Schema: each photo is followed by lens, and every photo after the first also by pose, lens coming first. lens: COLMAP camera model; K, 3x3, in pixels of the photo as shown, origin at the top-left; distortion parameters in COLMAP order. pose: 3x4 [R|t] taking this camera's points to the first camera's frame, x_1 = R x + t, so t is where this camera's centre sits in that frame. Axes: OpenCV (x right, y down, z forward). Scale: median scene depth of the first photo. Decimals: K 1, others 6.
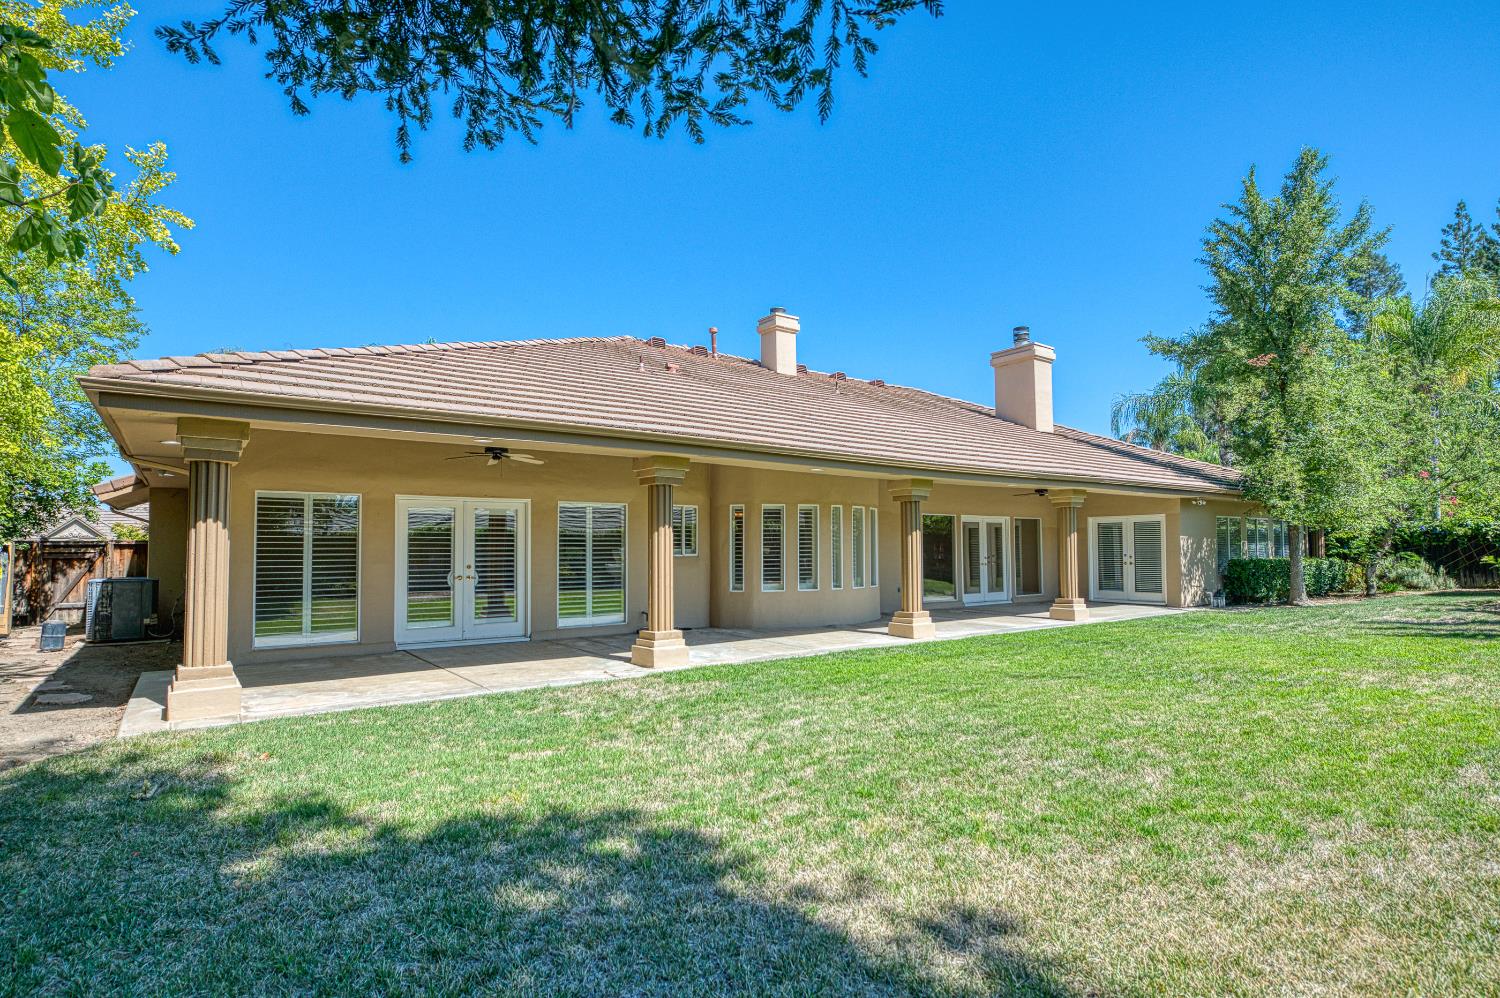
lens RADIAL K [[742.8, 0, 741.6], [0, 742.8, 506.9], [0, 0, 1]] dist [-0.023253, 0.000112]
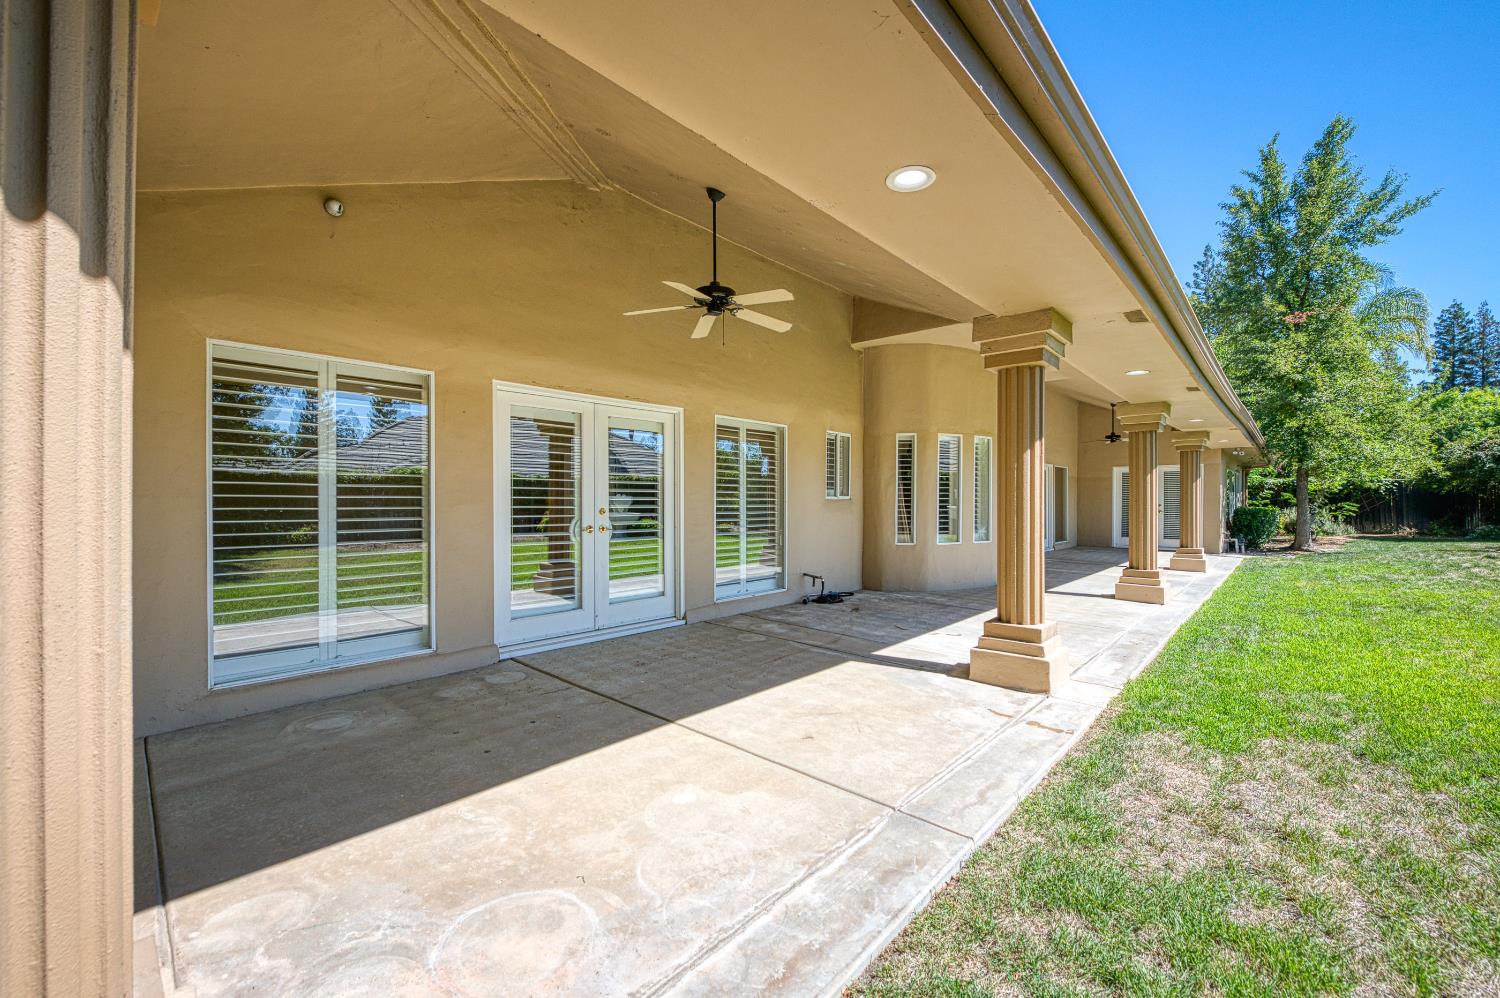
lens RADIAL K [[597.1, 0, 749.4], [0, 597.1, 498.0], [0, 0, 1]] dist [-0.014861, -0.001354]
pose [[0.981798, 0.005988, 0.189835, -0.341639], [-0.015780, 0.998619, 0.050117, 0.042988], [-0.189272, -0.052201, 0.980536, 0.492049]]
